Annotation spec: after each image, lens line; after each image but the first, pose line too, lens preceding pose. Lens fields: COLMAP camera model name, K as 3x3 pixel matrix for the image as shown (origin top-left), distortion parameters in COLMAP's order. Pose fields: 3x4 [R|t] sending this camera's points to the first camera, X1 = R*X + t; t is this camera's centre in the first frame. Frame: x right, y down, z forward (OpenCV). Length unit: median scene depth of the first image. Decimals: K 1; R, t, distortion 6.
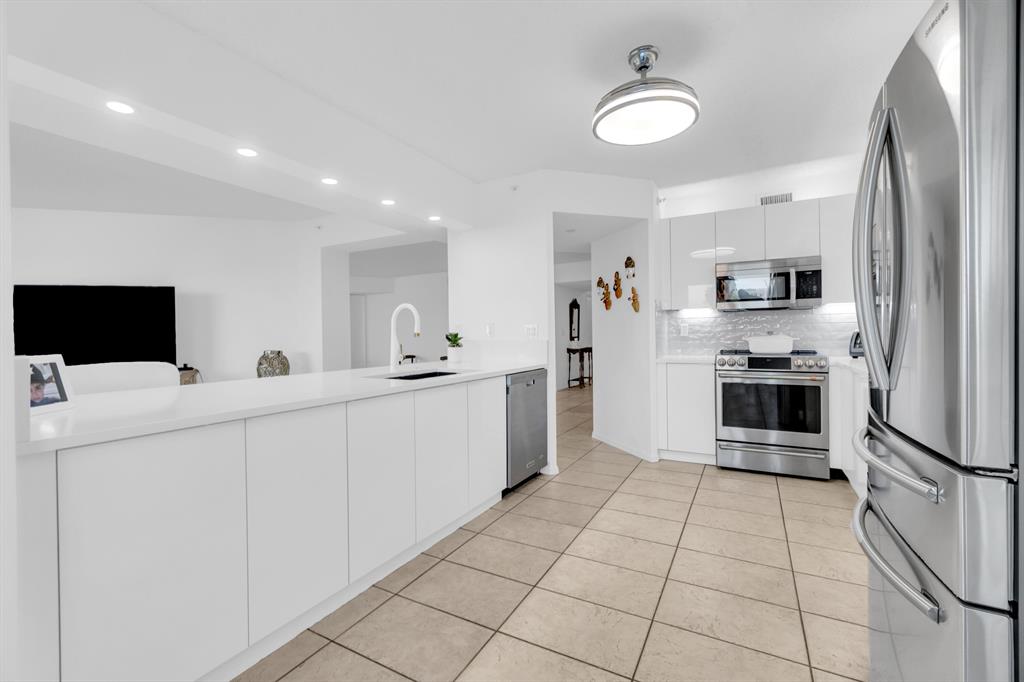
lens RADIAL K [[436.2, 0, 500.3], [0, 436.2, 338.3], [0, 0, 1]] dist [-0.018667, 0.000151]
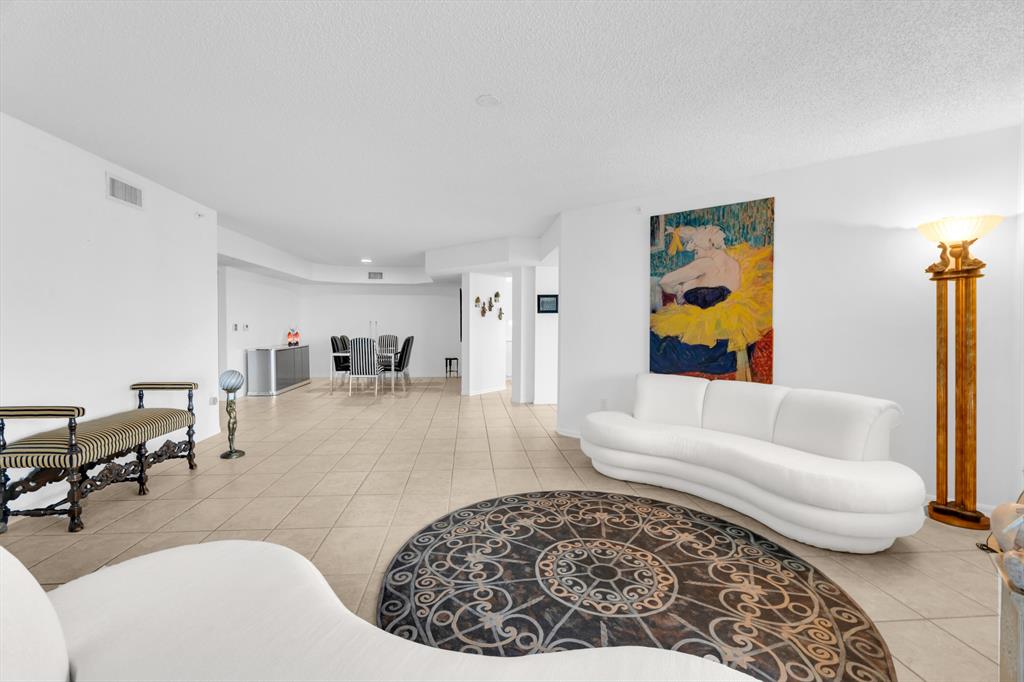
lens RADIAL K [[442.2, 0, 503.1], [0, 442.2, 337.4], [0, 0, 1]] dist [-0.004988, 0.000426]
pose [[-0.559631, -0.011003, 0.828669, -1.515247], [0.008141, 0.999791, 0.018773, -0.016477], [-0.828702, 0.017253, -0.559424, 2.285885]]
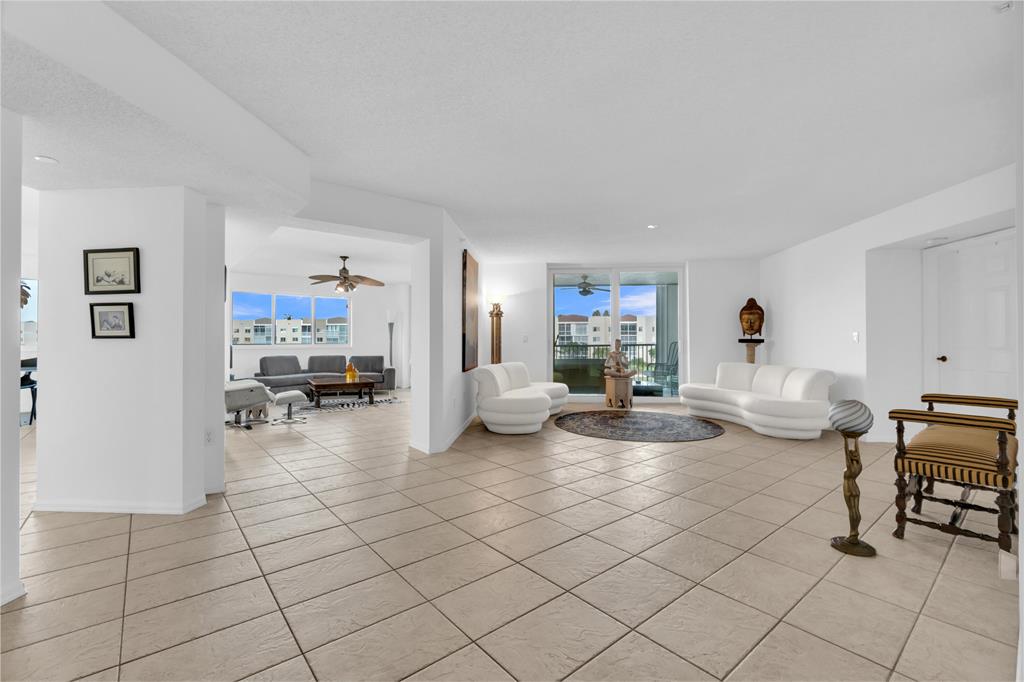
lens RADIAL K [[442.2, 0, 503.1], [0, 442.2, 337.4], [0, 0, 1]] dist [-0.004988, 0.000426]
pose [[-0.366044, 0.008091, -0.930562, 0.544555], [-0.000164, 0.999962, 0.008759, -0.018848], [0.930598, 0.003358, -0.366028, 1.996827]]
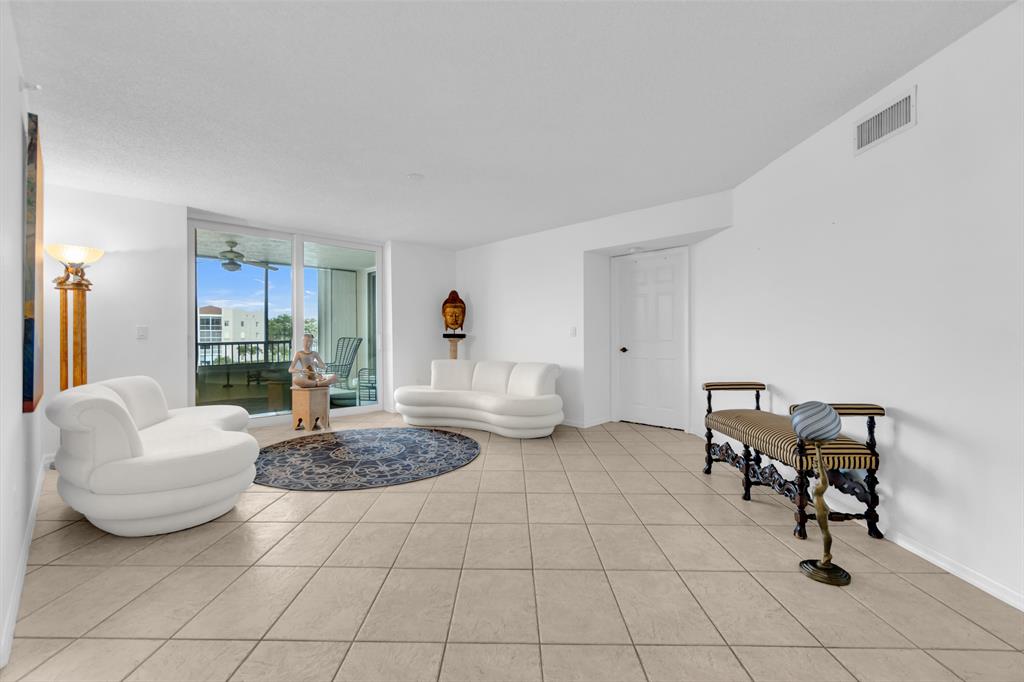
lens RADIAL K [[442.2, 0, 503.1], [0, 442.2, 337.4], [0, 0, 1]] dist [-0.004988, 0.000426]
pose [[0.476257, 0.016426, -0.879153, 0.053030], [-0.008973, 0.999864, 0.013821, -0.007532], [0.879261, 0.001307, 0.476339, 1.617210]]
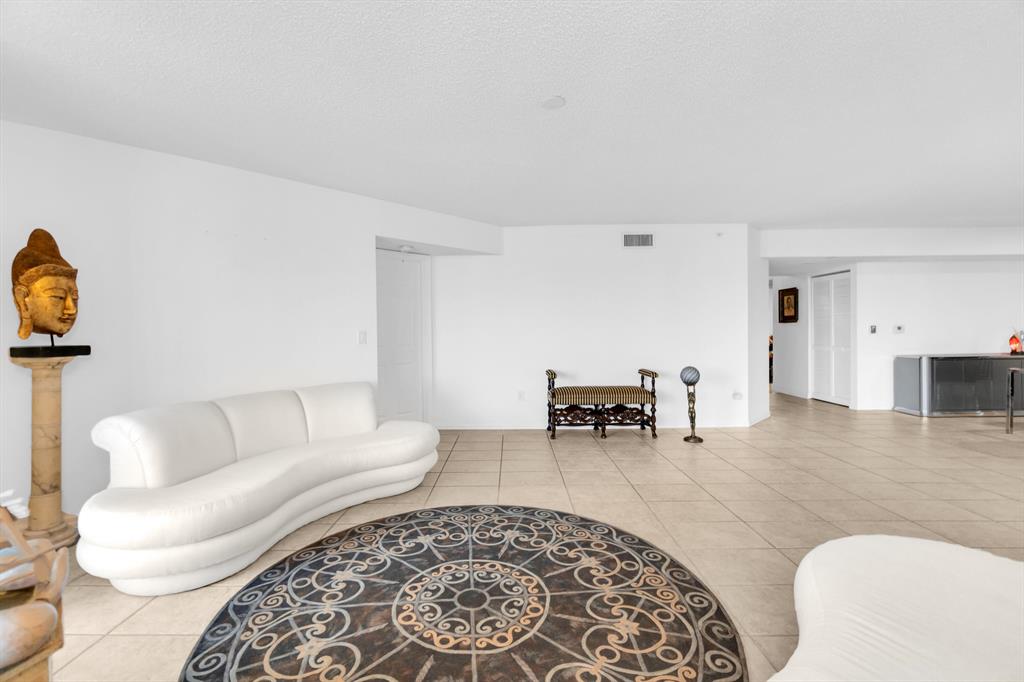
lens RADIAL K [[442.2, 0, 503.1], [0, 442.2, 337.4], [0, 0, 1]] dist [-0.004988, 0.000426]
pose [[0.877684, -0.002516, 0.479233, -1.330913], [0.002041, 0.999997, 0.001512, -0.008743], [-0.479235, -0.000349, 0.877687, 1.376475]]
